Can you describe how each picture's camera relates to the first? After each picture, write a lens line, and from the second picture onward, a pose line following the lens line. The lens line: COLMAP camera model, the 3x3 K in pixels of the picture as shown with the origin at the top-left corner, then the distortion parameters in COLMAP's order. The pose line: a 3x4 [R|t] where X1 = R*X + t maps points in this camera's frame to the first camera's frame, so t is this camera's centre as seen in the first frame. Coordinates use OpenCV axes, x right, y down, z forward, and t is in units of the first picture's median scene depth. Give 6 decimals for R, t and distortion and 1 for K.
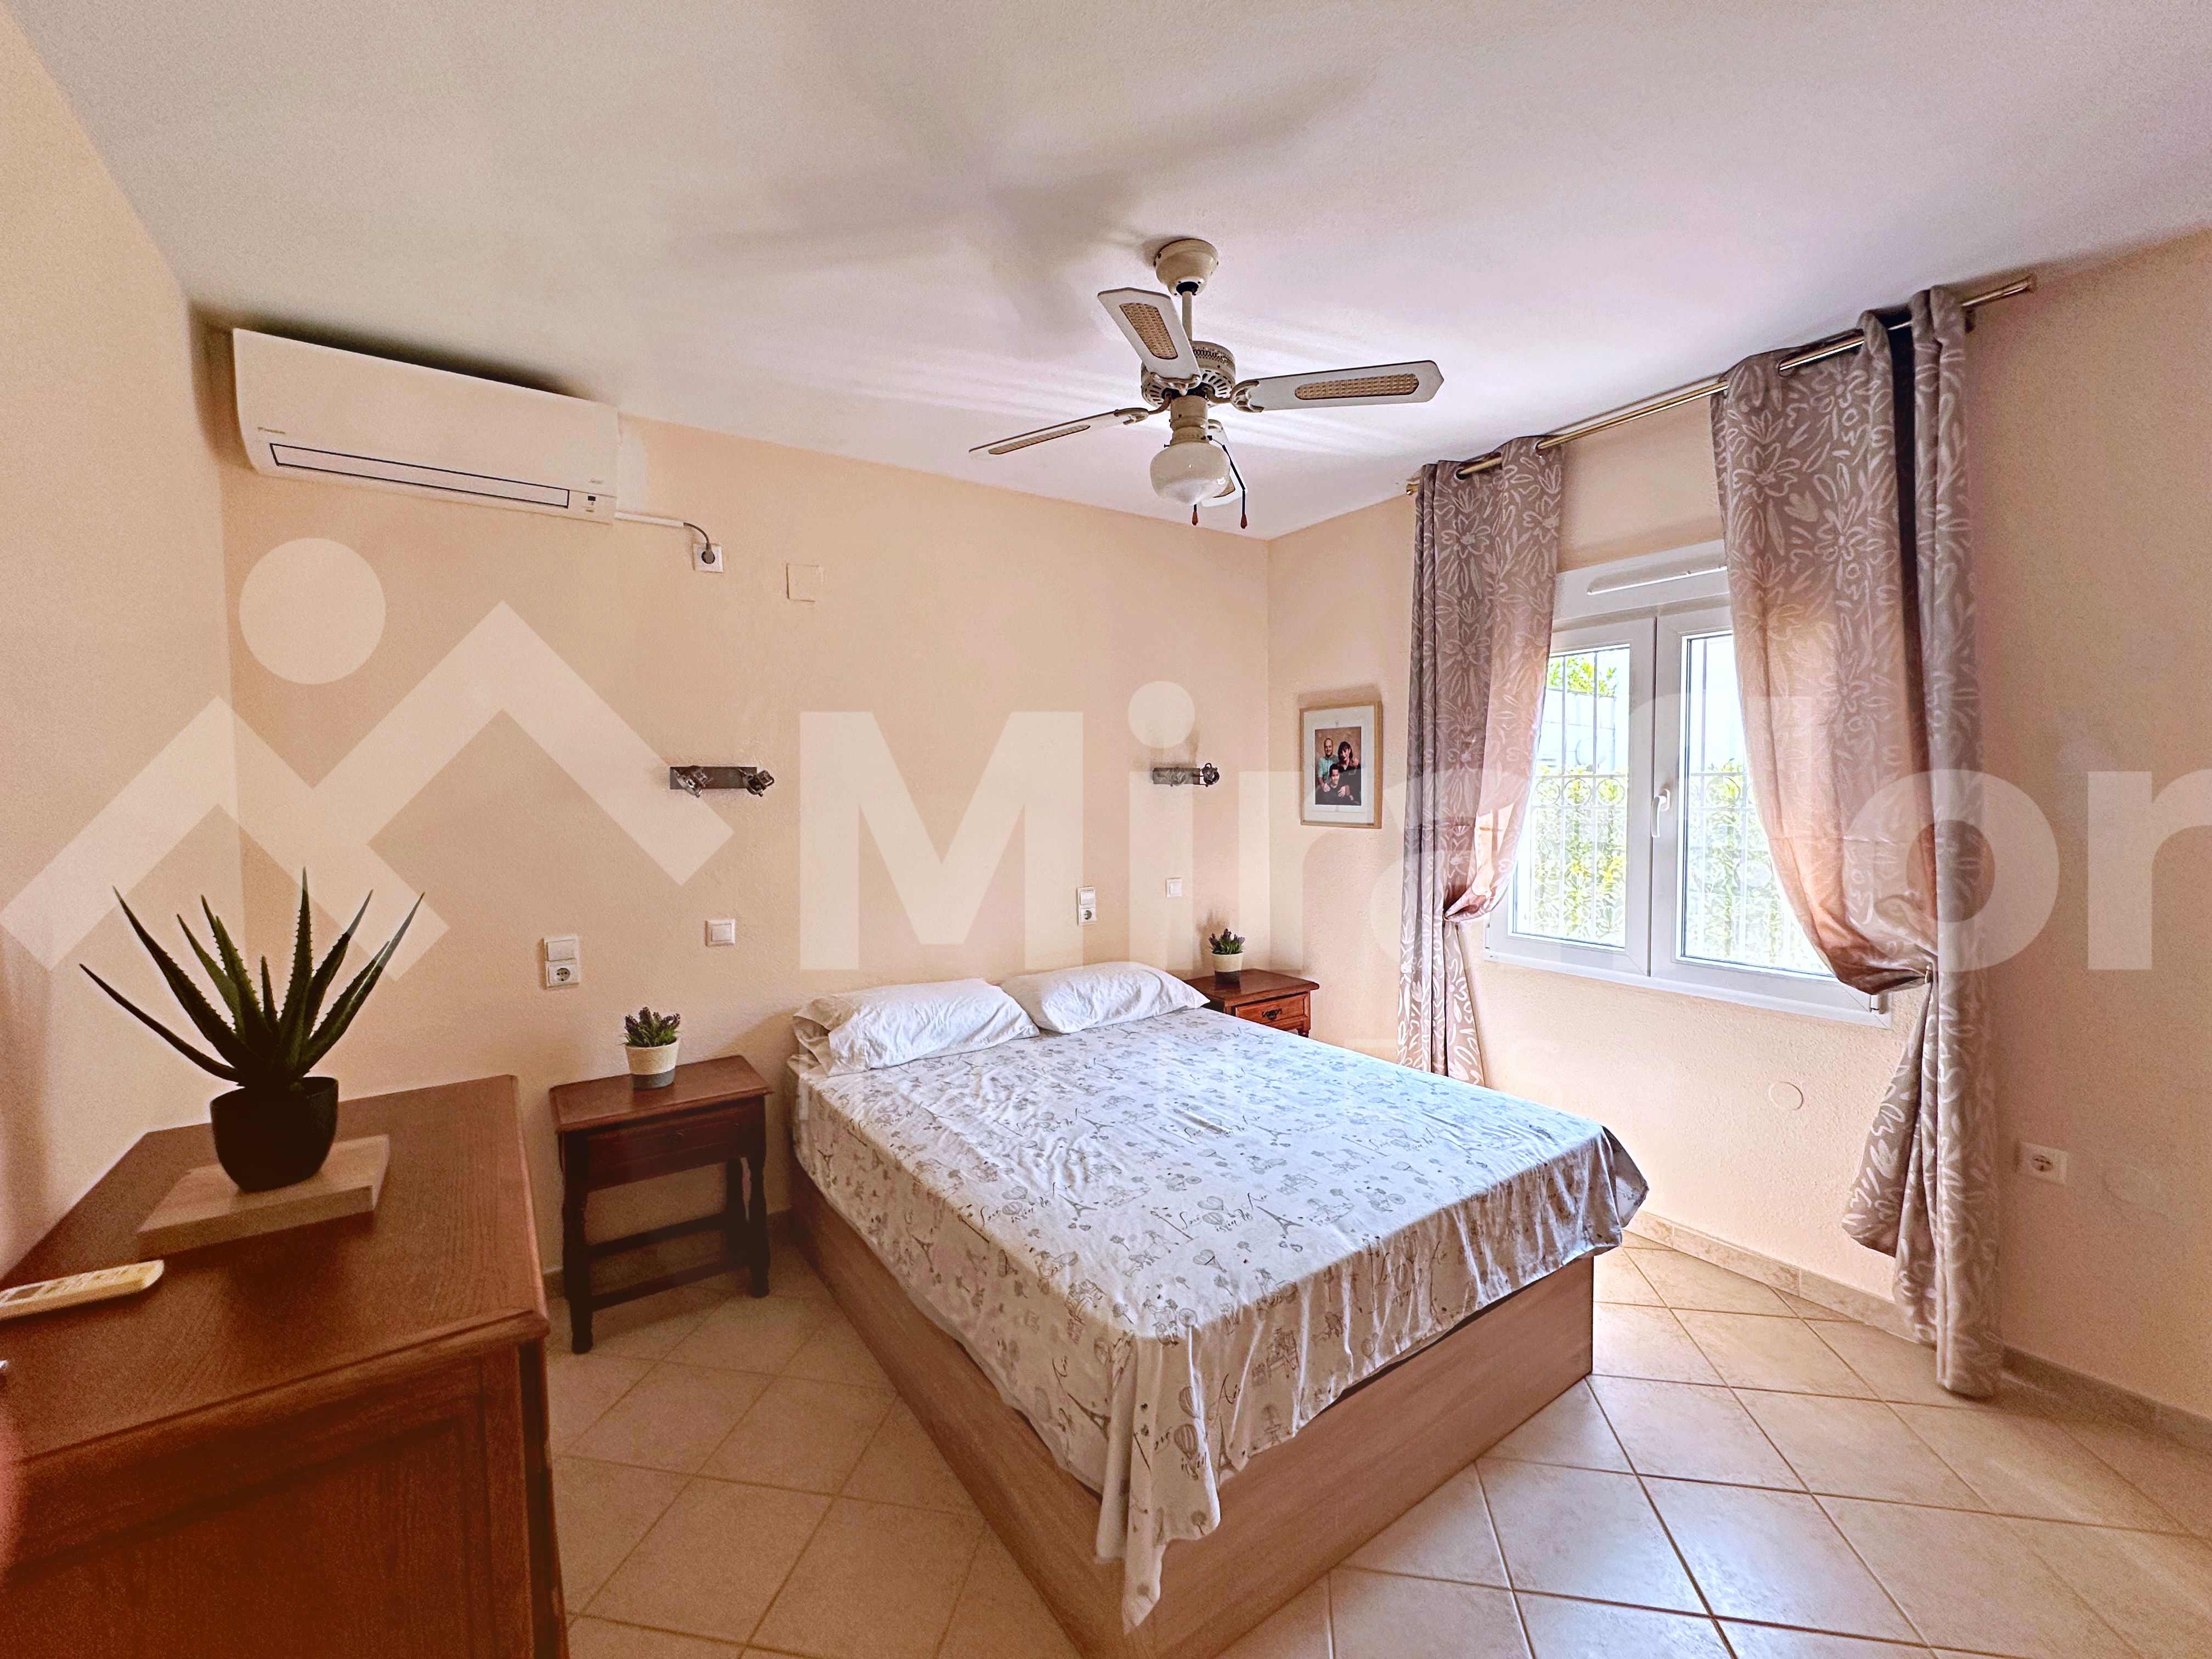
lens RADIAL K [[888.1, 0, 1101.8], [0, 888.1, 827.7], [0, 0, 1]] dist [-0.002571, 0.000128]
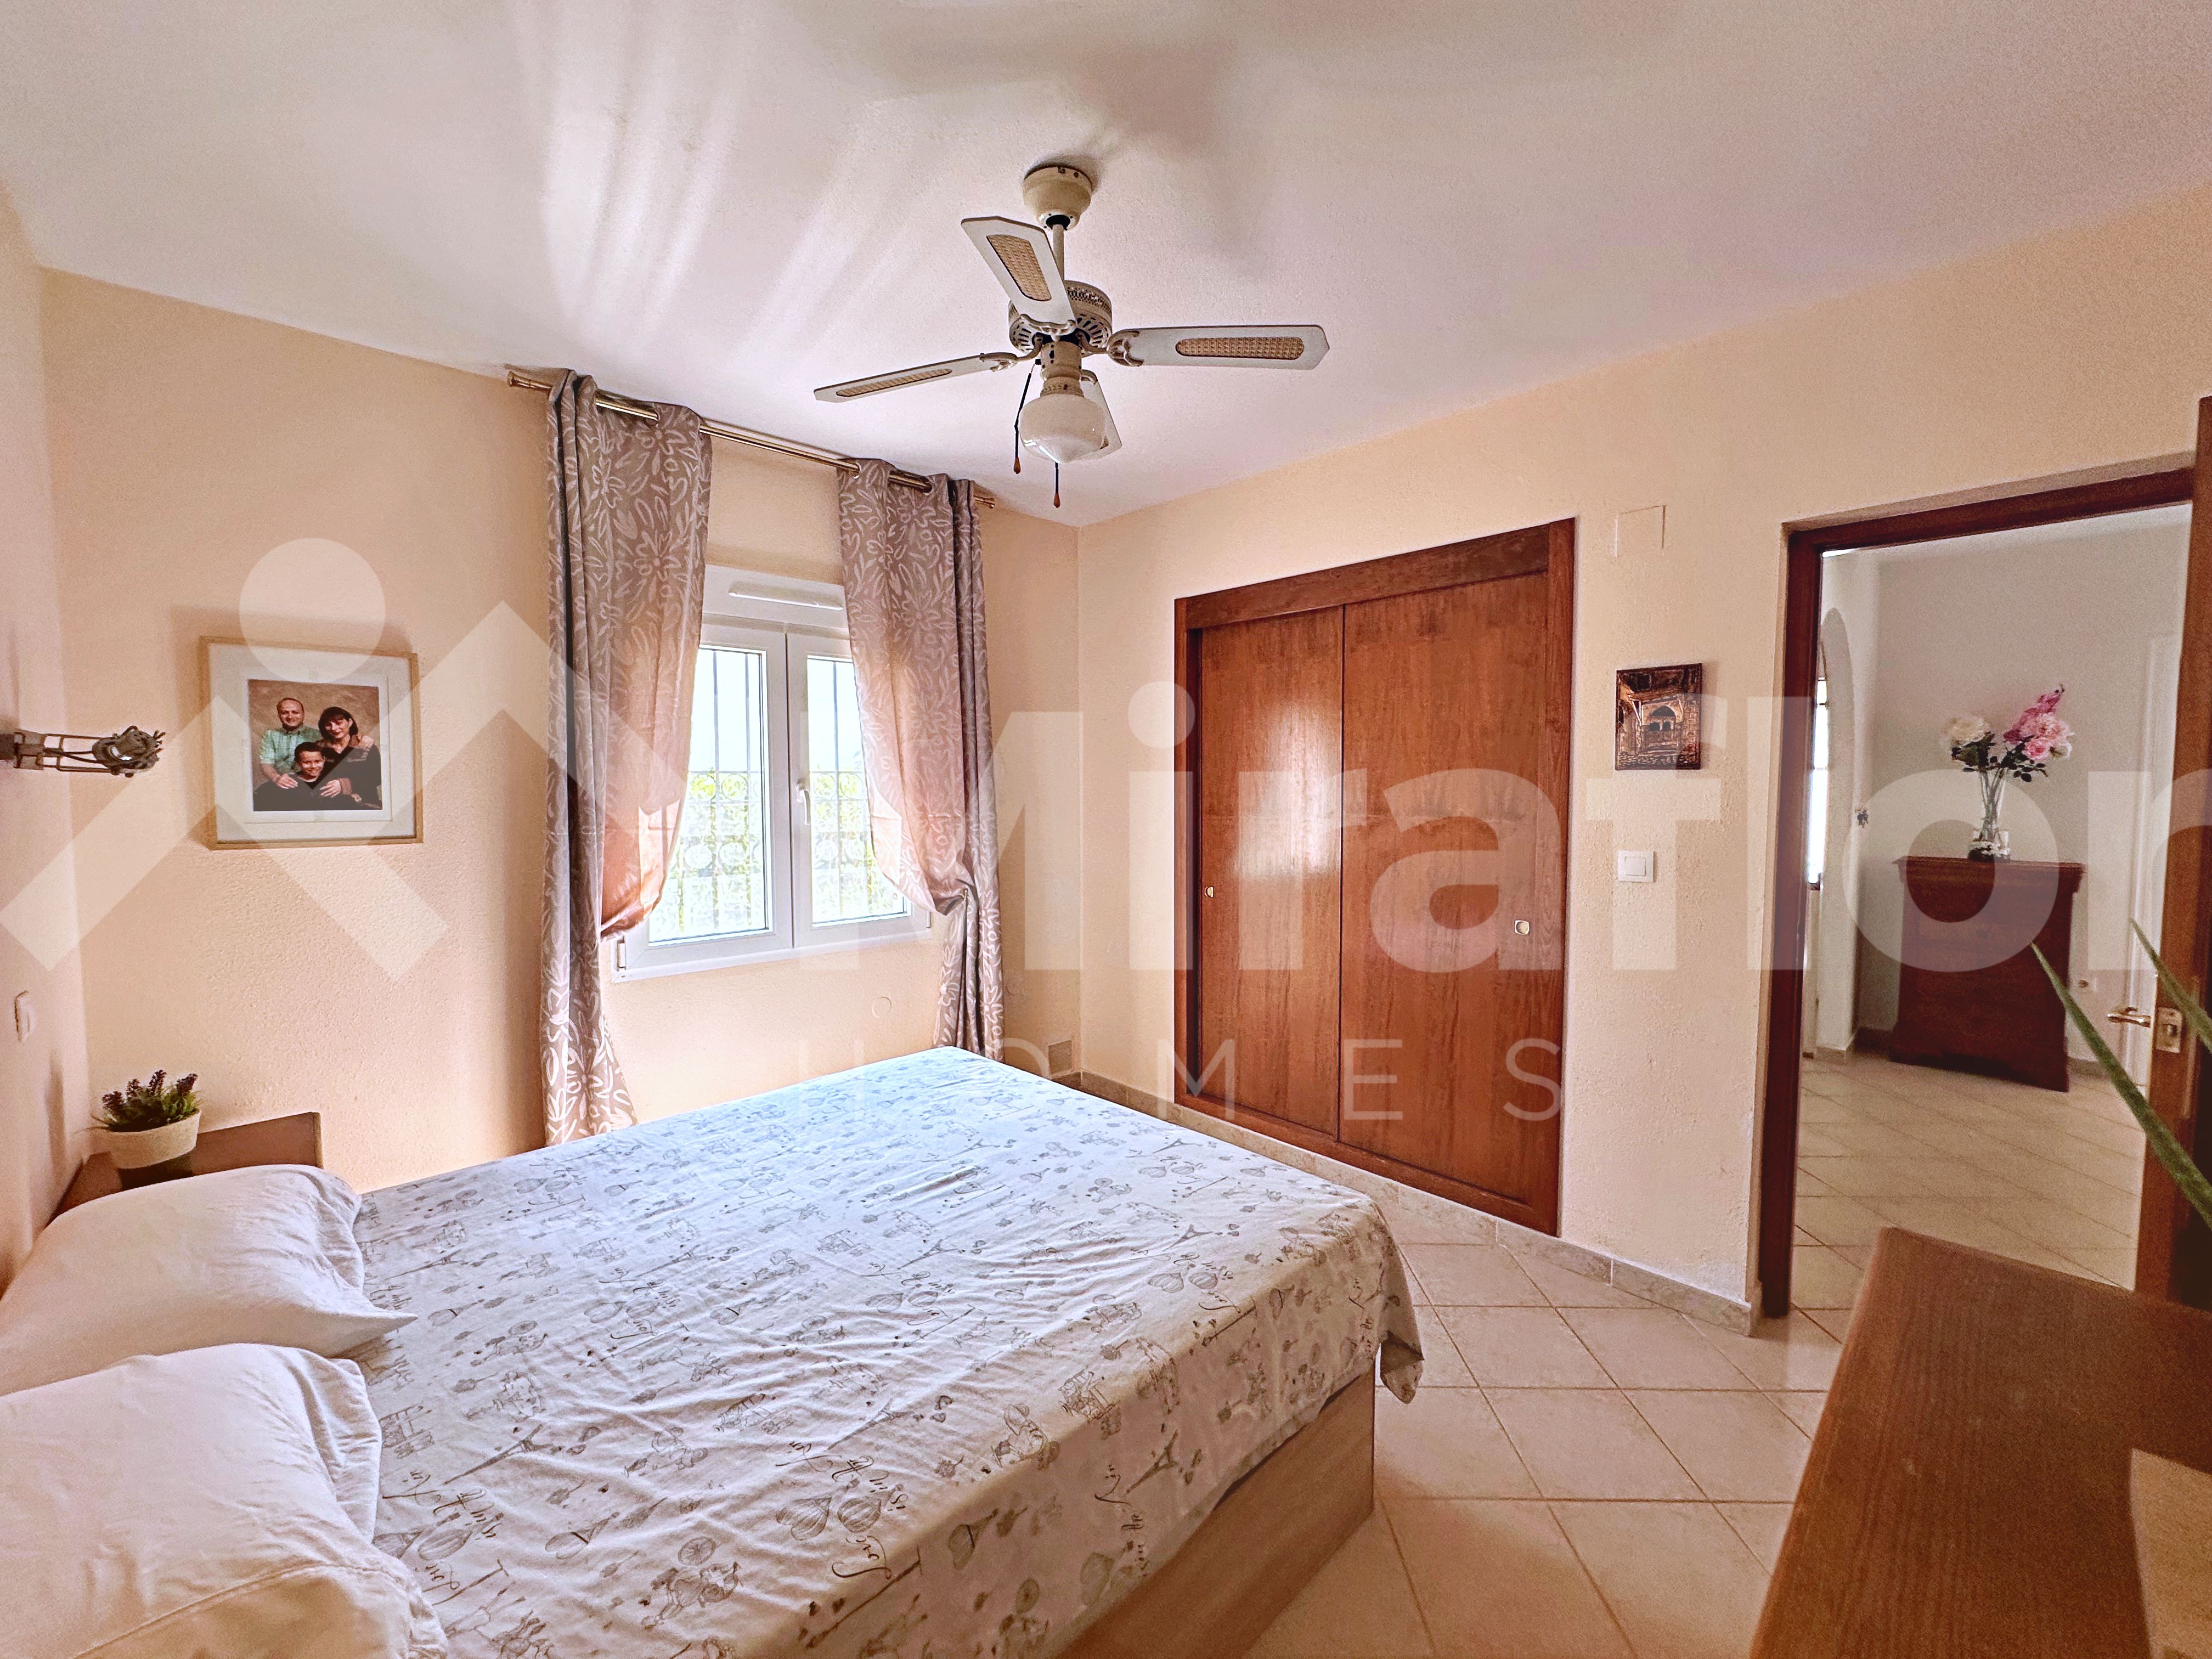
lens RADIAL K [[880.2, 0, 1112.7], [0, 880.2, 828.1], [0, 0, 1]] dist [-0.000416, 0.000192]
pose [[-0.153772, -0.043934, 0.987129, -0.660001], [0.049400, 0.997420, 0.052087, -0.028819], [-0.986871, 0.056774, -0.151205, 0.889319]]
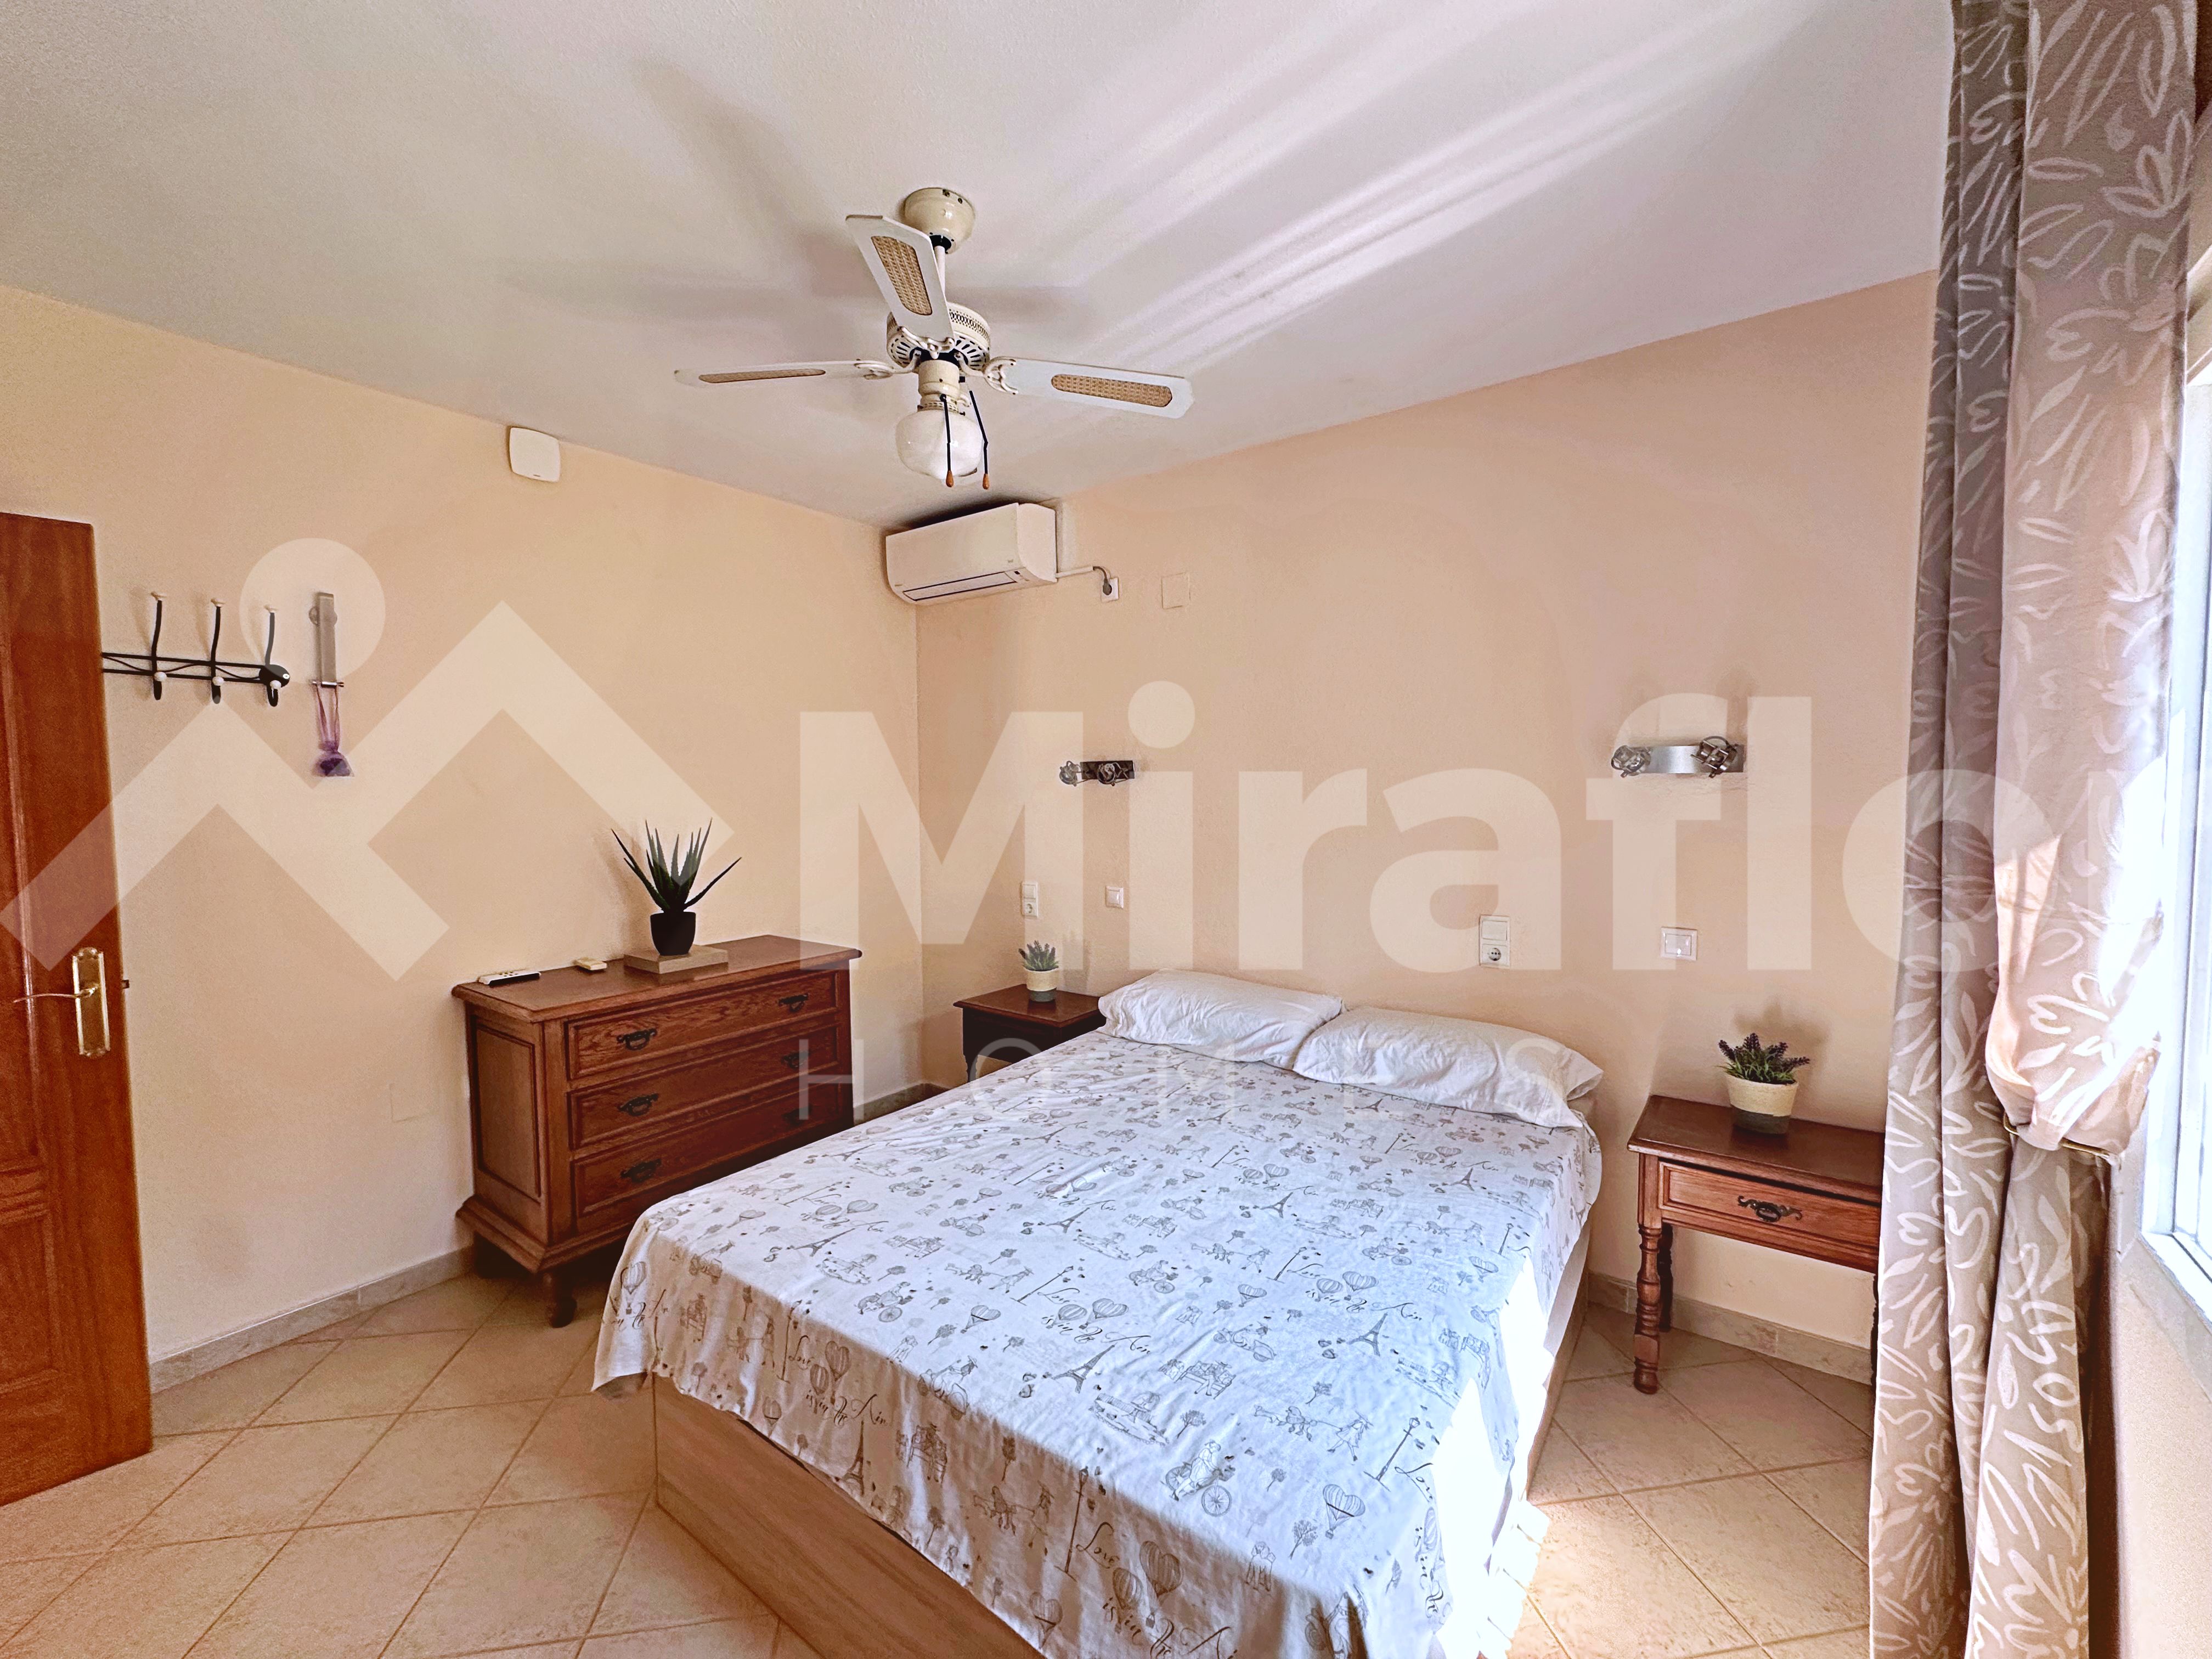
lens RADIAL K [[880.2, 0, 1112.7], [0, 880.2, 828.1], [0, 0, 1]] dist [-0.000416, 0.000192]
pose [[0.323642, 0.054969, -0.944581, 0.846544], [-0.035177, 0.998320, 0.046044, -0.042198], [0.945525, 0.018326, 0.325032, 0.705647]]
